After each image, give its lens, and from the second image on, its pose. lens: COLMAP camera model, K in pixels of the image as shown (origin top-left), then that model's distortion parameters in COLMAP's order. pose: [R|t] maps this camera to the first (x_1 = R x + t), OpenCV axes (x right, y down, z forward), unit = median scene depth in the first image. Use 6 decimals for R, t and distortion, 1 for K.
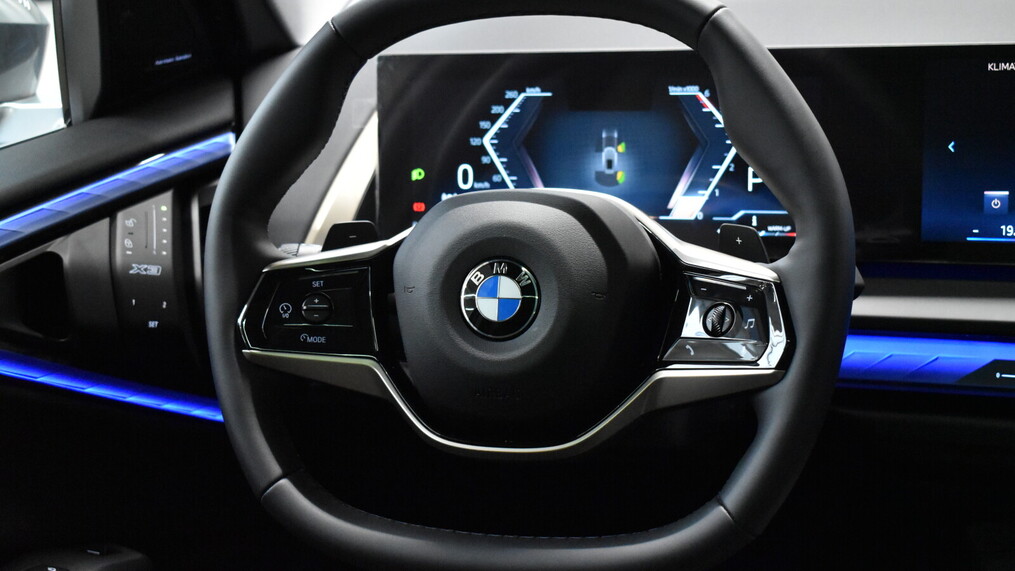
lens RADIAL K [[1608.3, 0, 506.8], [0, 1608.3, 285.4], [0, 0, 1]] dist [0.000956, 0.000000]
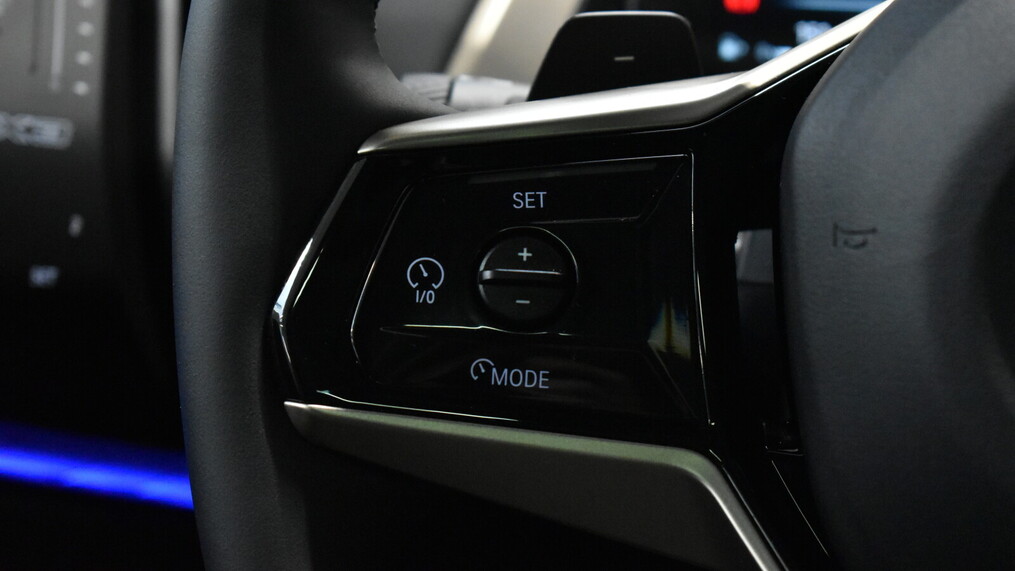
lens RADIAL K [[2421.0, 0, 507.8], [0, 2421.0, 285.6], [0, 0, 1]] dist [0.075346, 0.000000]
pose [[0.997176, 0.047113, -0.058490, -0.090940], [-0.044292, 0.997834, 0.048632, -0.006993], [0.060655, -0.045904, 0.997103, 0.512041]]
